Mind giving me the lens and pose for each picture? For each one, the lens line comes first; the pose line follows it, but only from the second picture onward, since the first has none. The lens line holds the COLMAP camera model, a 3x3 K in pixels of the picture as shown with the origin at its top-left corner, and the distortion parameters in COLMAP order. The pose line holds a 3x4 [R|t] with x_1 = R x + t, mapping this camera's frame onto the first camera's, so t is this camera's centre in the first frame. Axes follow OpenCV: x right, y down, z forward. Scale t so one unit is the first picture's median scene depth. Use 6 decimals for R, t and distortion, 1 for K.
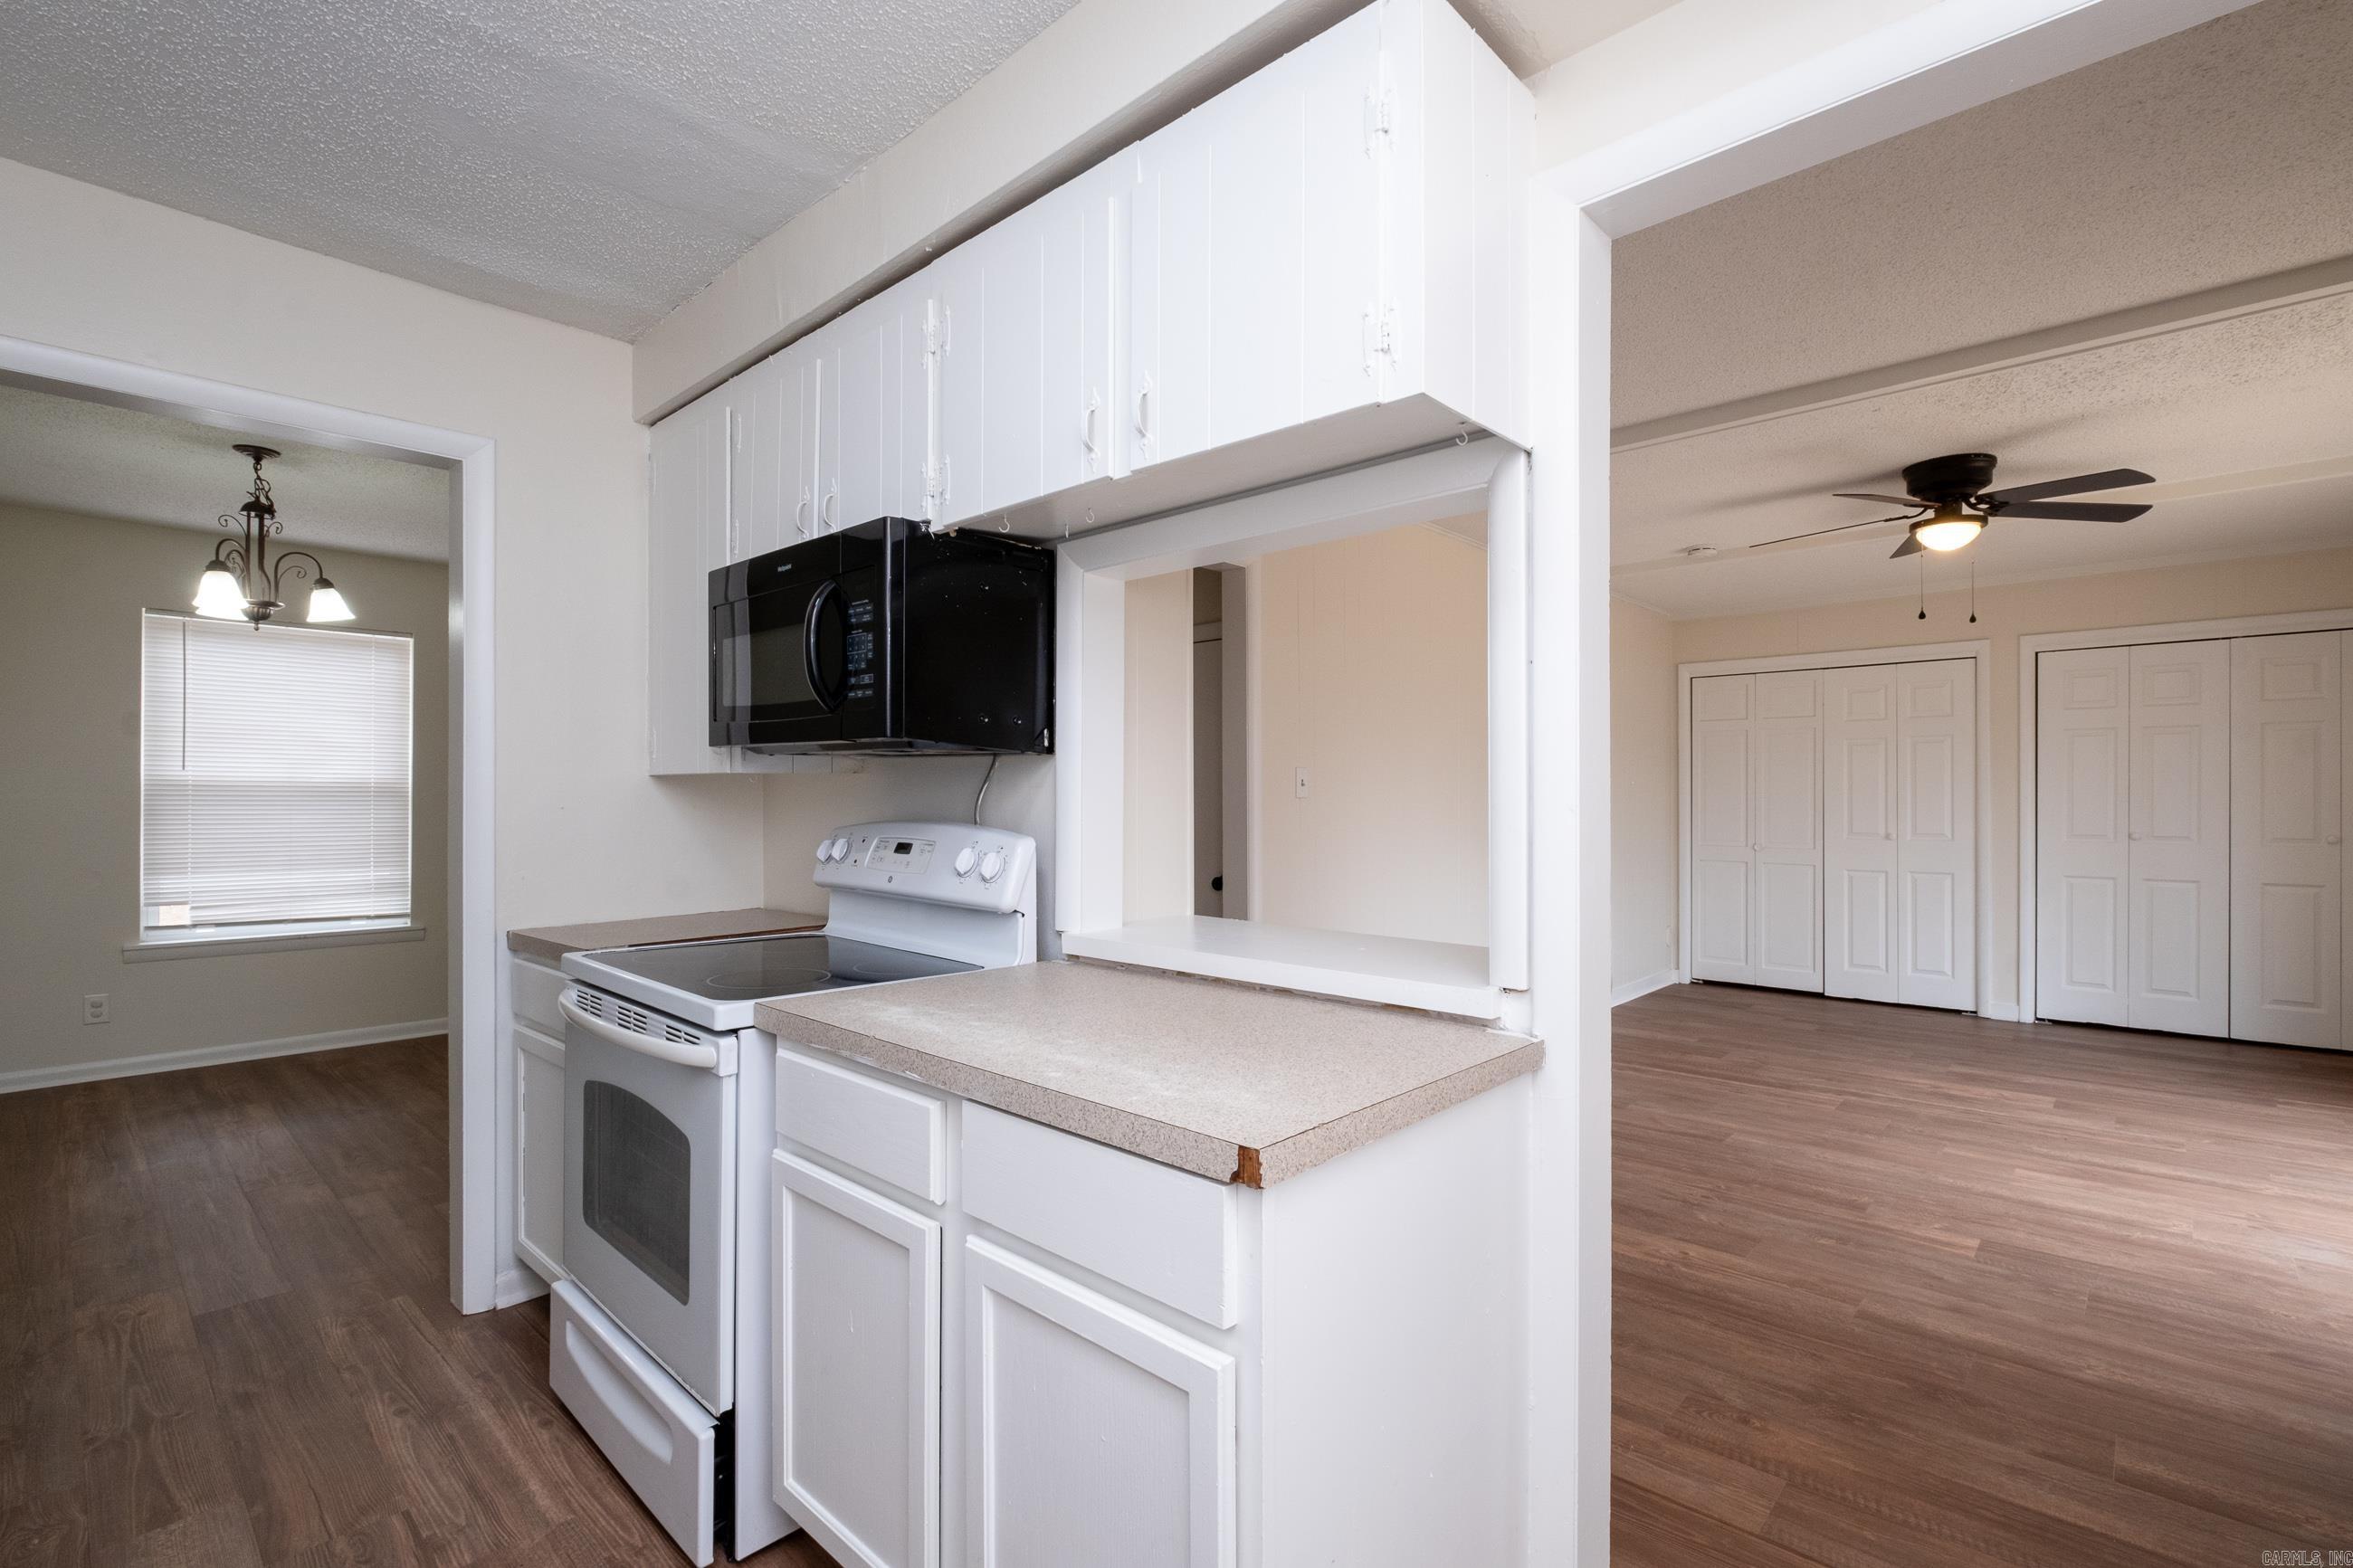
lens RADIAL K [[1057.7, 0, 1195.4], [0, 1057.7, 798.0], [0, 0, 1]] dist [-0.002729, -0.000612]
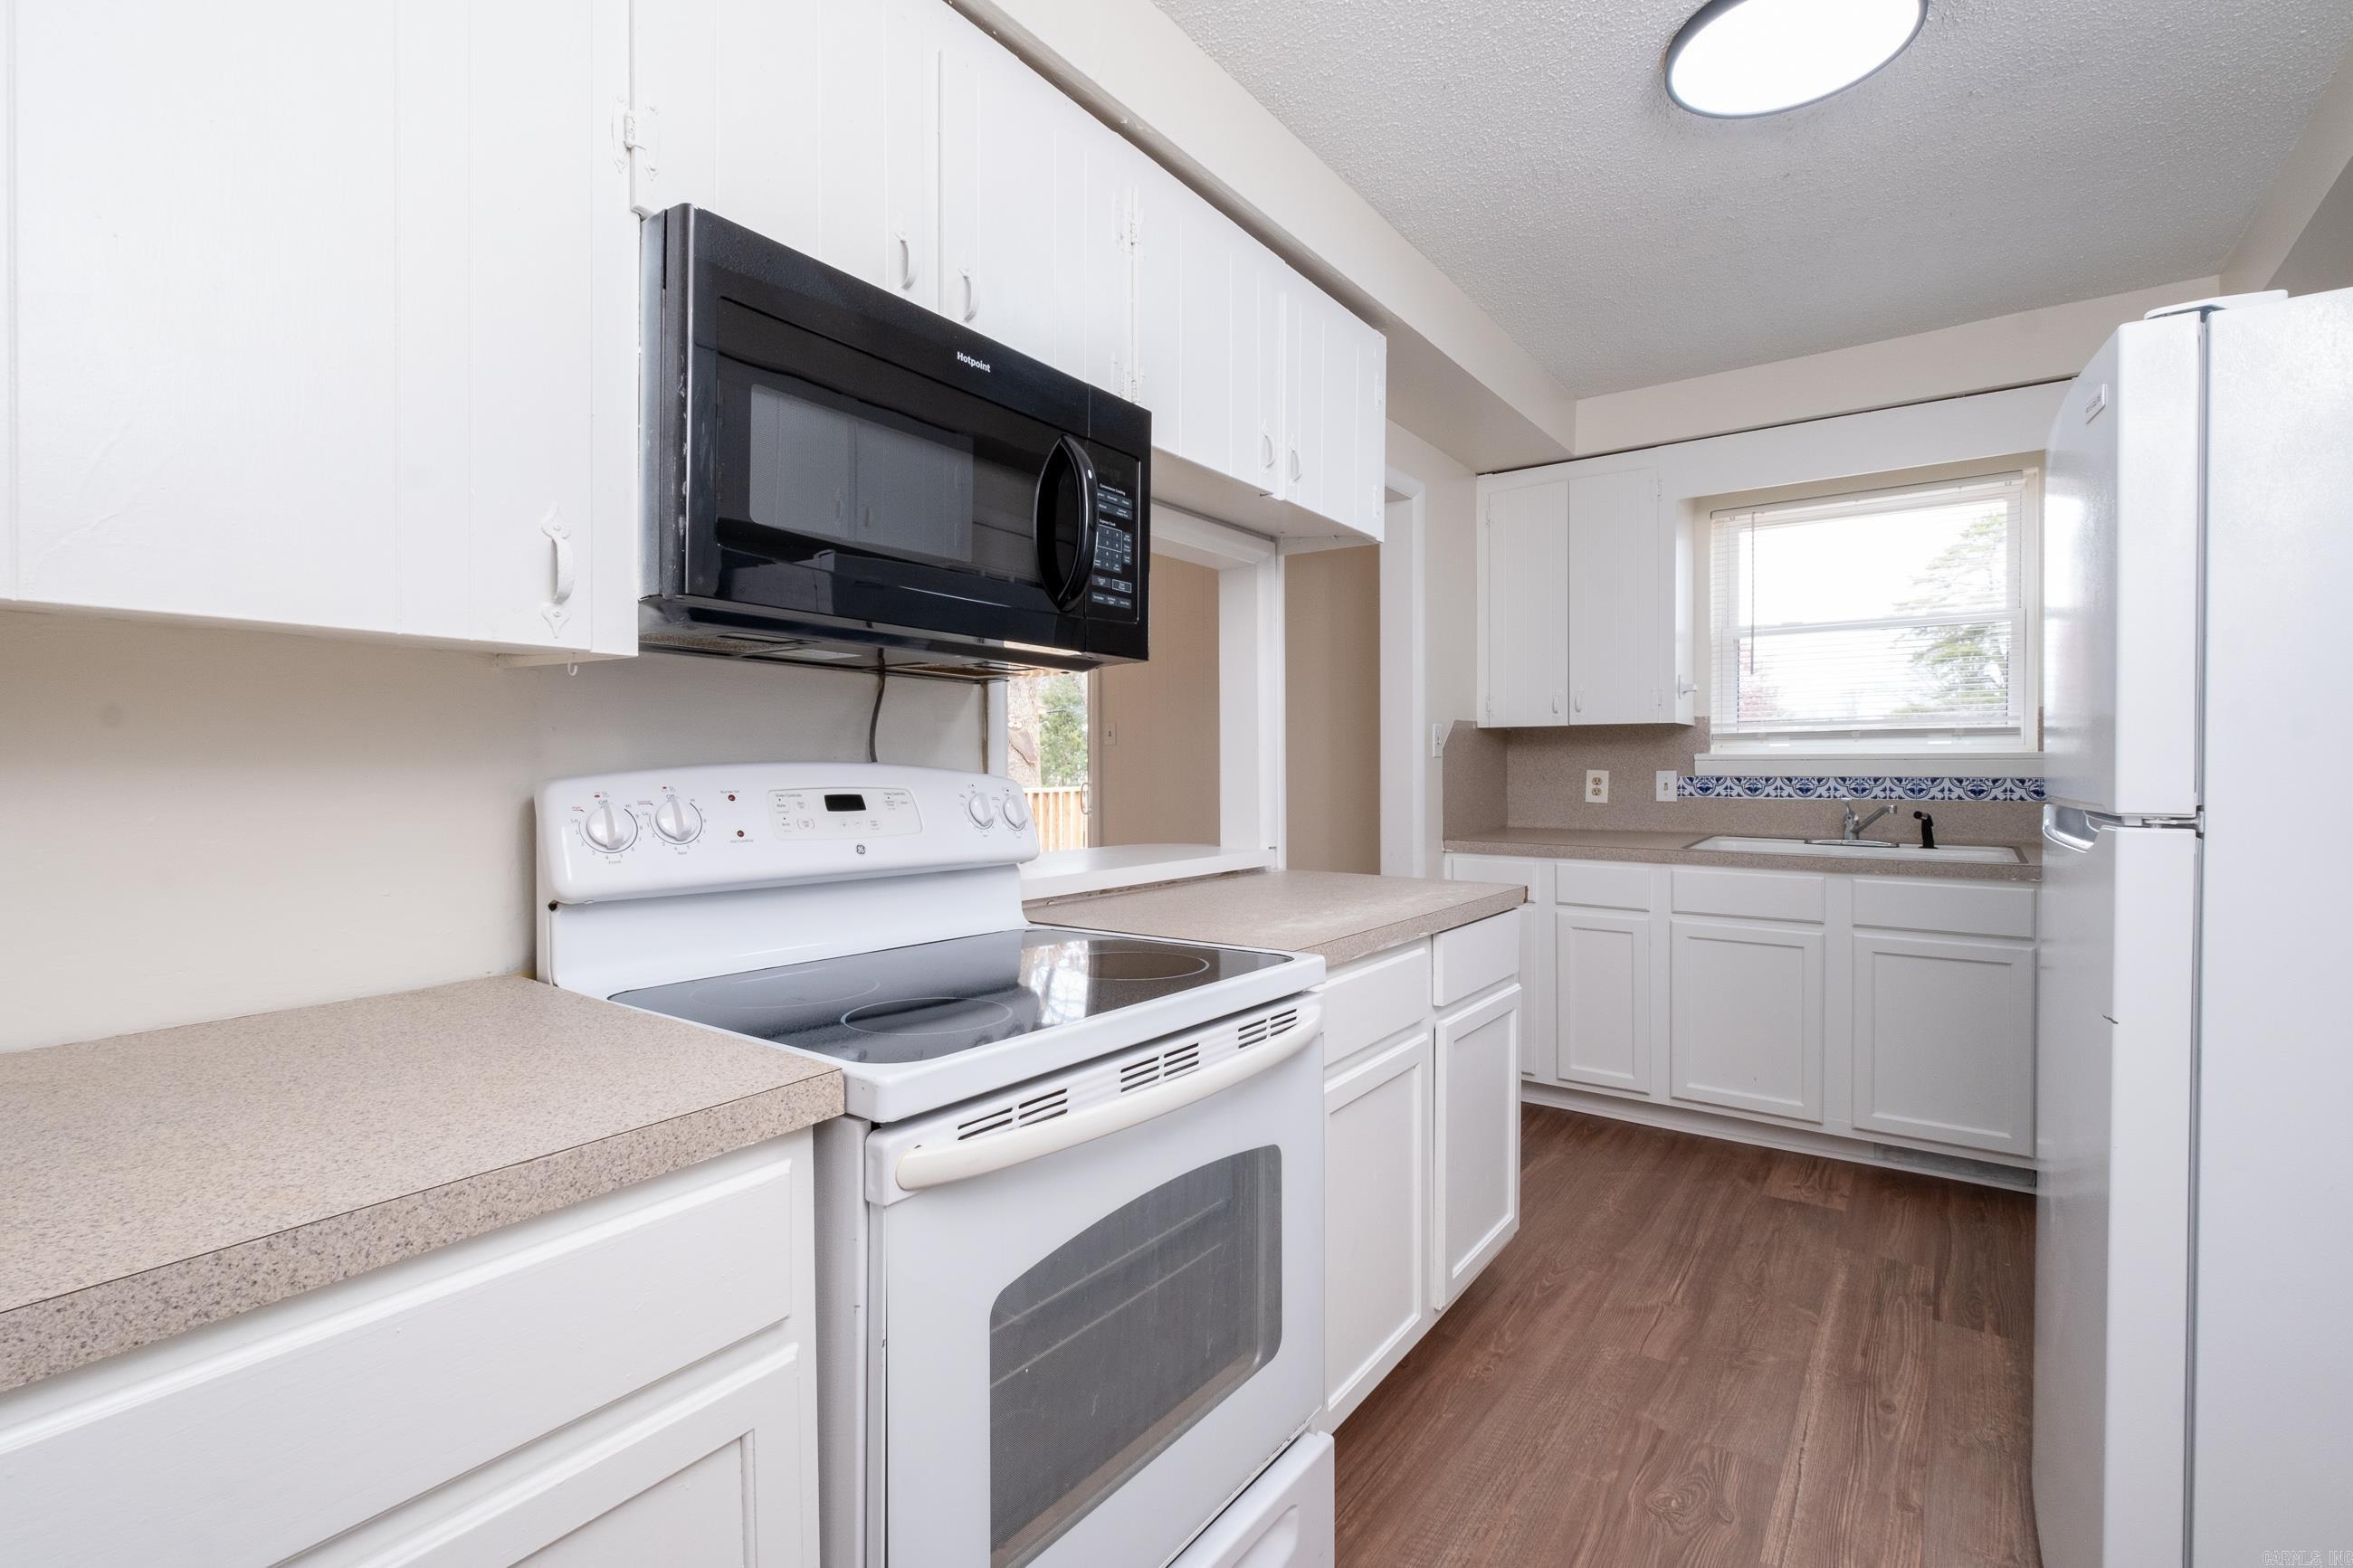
lens RADIAL K [[1030.6, 0, 1124.2], [0, 1030.6, 777.4], [0, 0, 1]] dist [0.001198, -0.013388]
pose [[-0.059208, -0.012380, 0.998169, -0.967705], [0.001882, 0.999920, 0.012513, 0.025029], [-0.998244, 0.002619, -0.059180, 0.896506]]
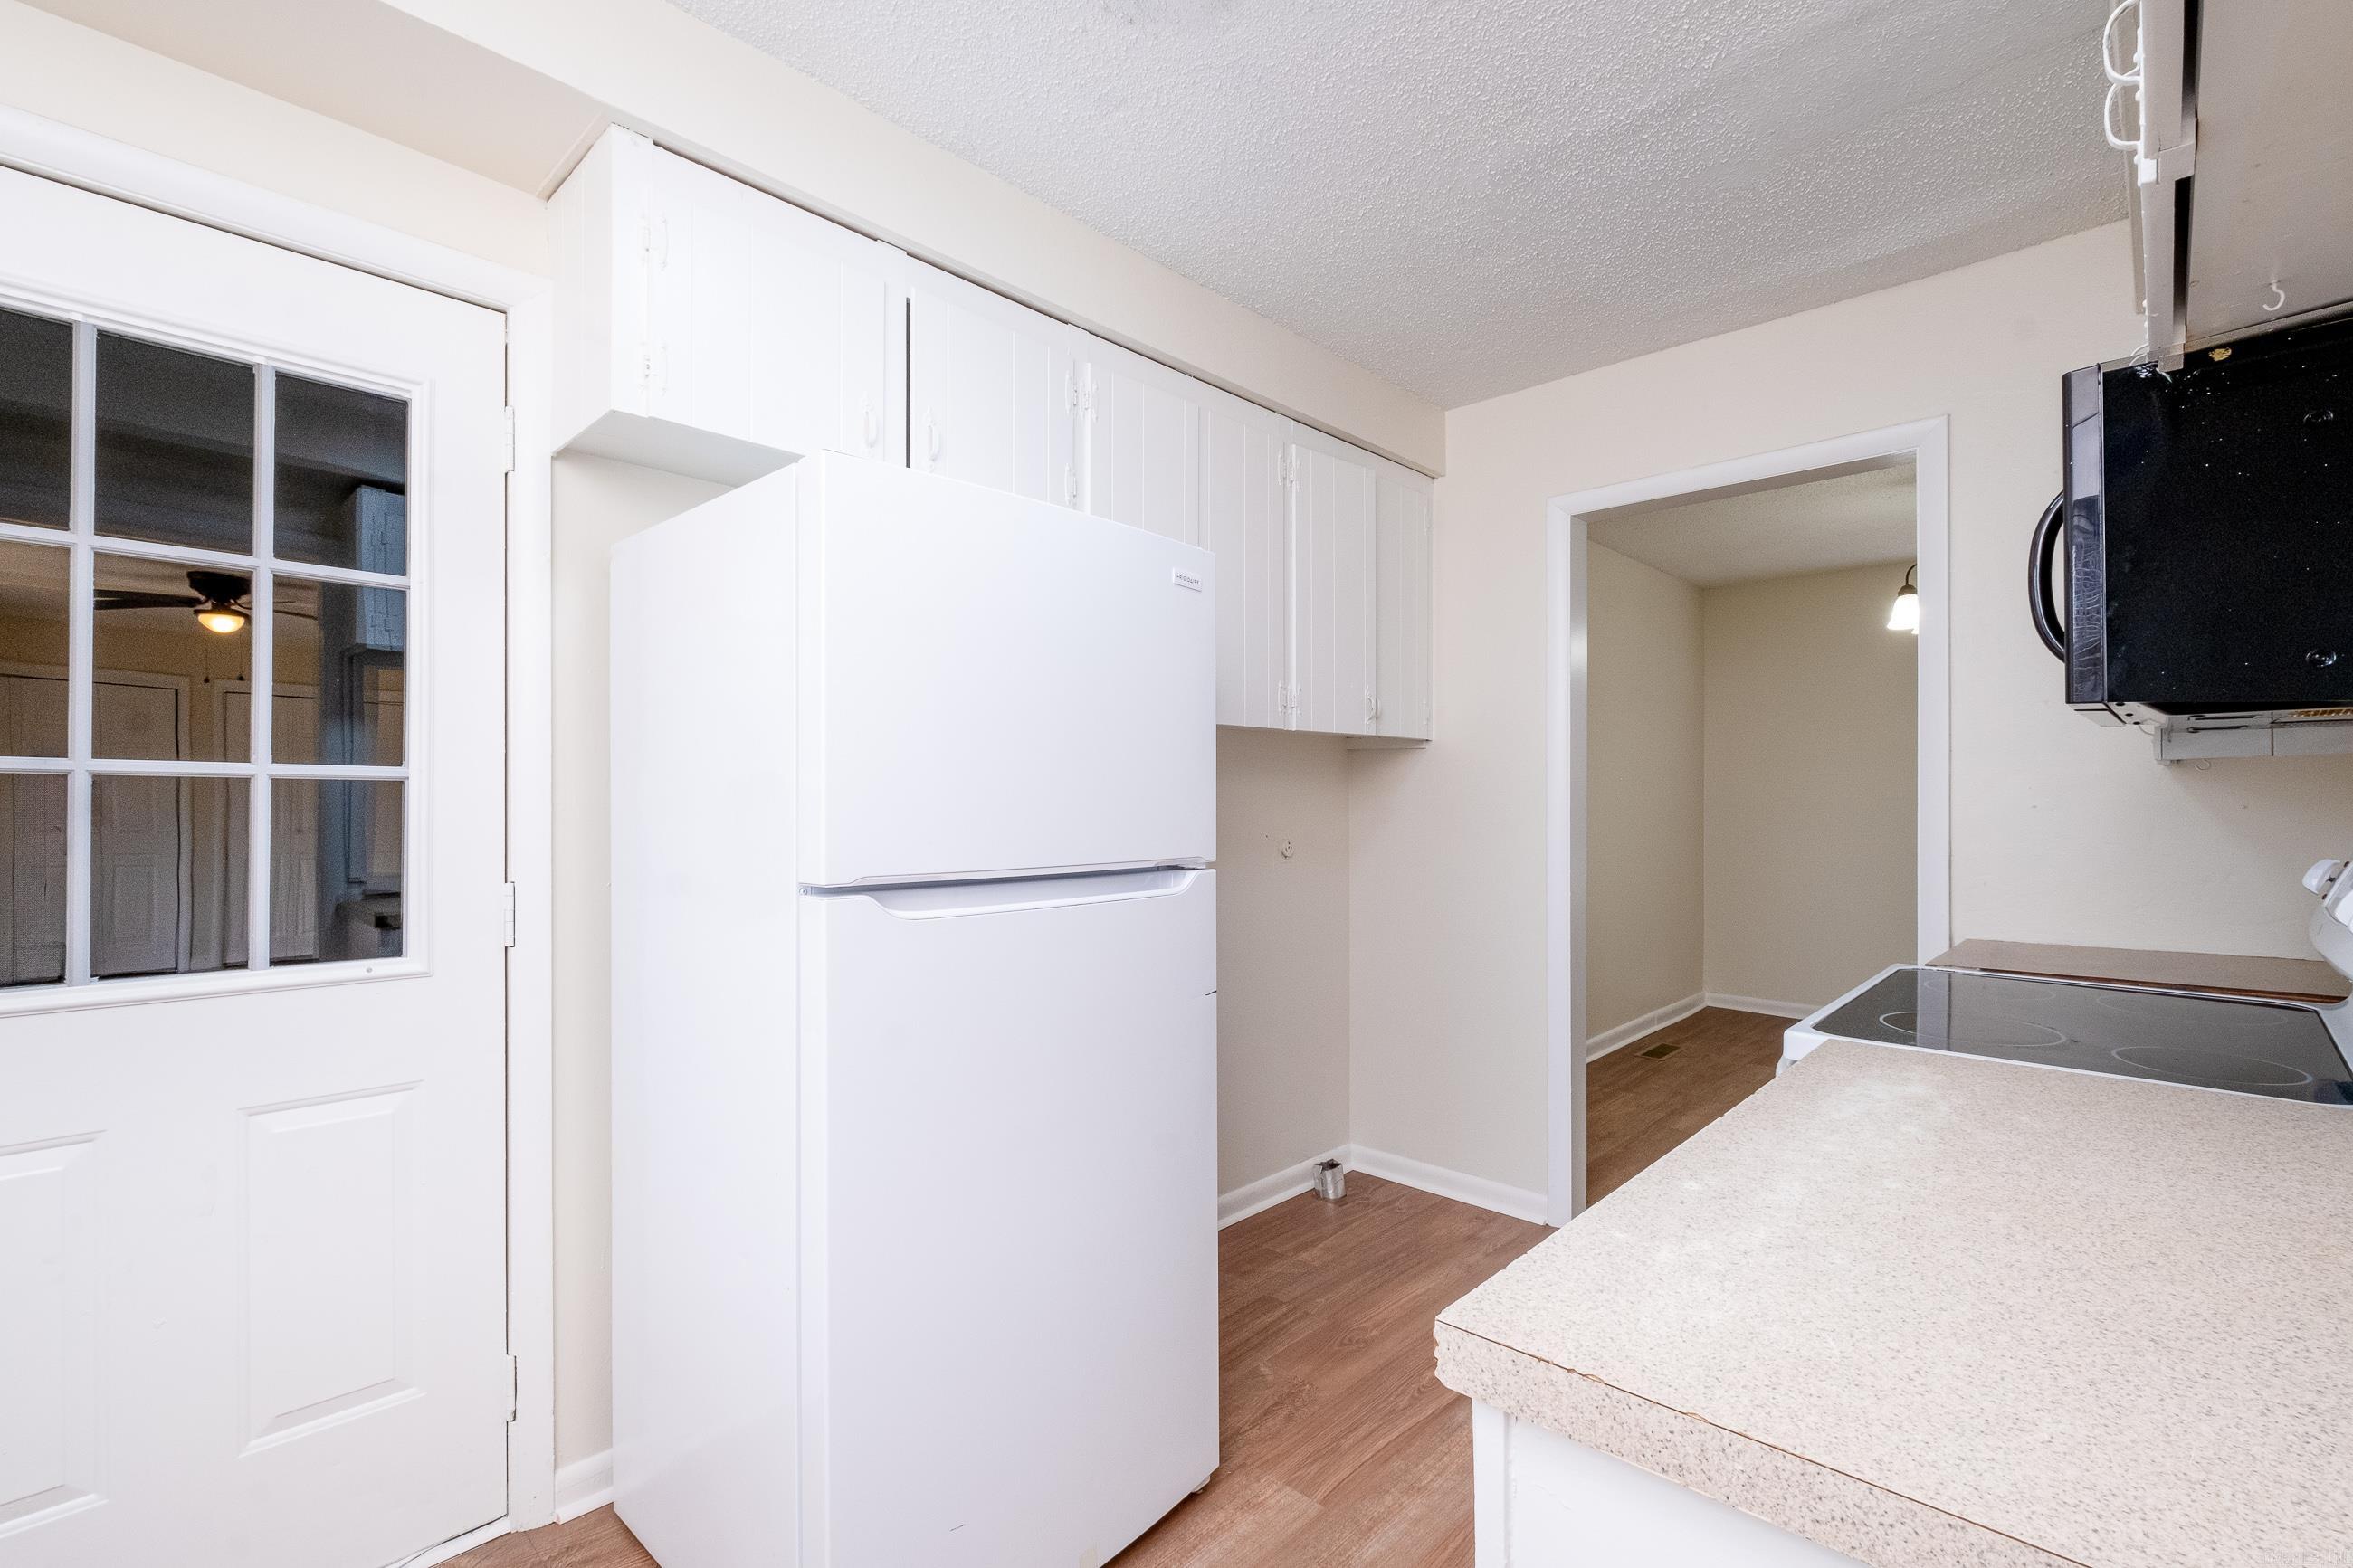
lens RADIAL K [[1051.5, 0, 1178.8], [0, 1051.5, 799.9], [0, 0, 1]] dist [-0.005031, -0.000556]
pose [[-0.020970, 0.001436, -0.999779, 0.315498], [0.002167, 0.999997, 0.001390, 0.001431], [0.999778, -0.002137, -0.020973, 0.370677]]
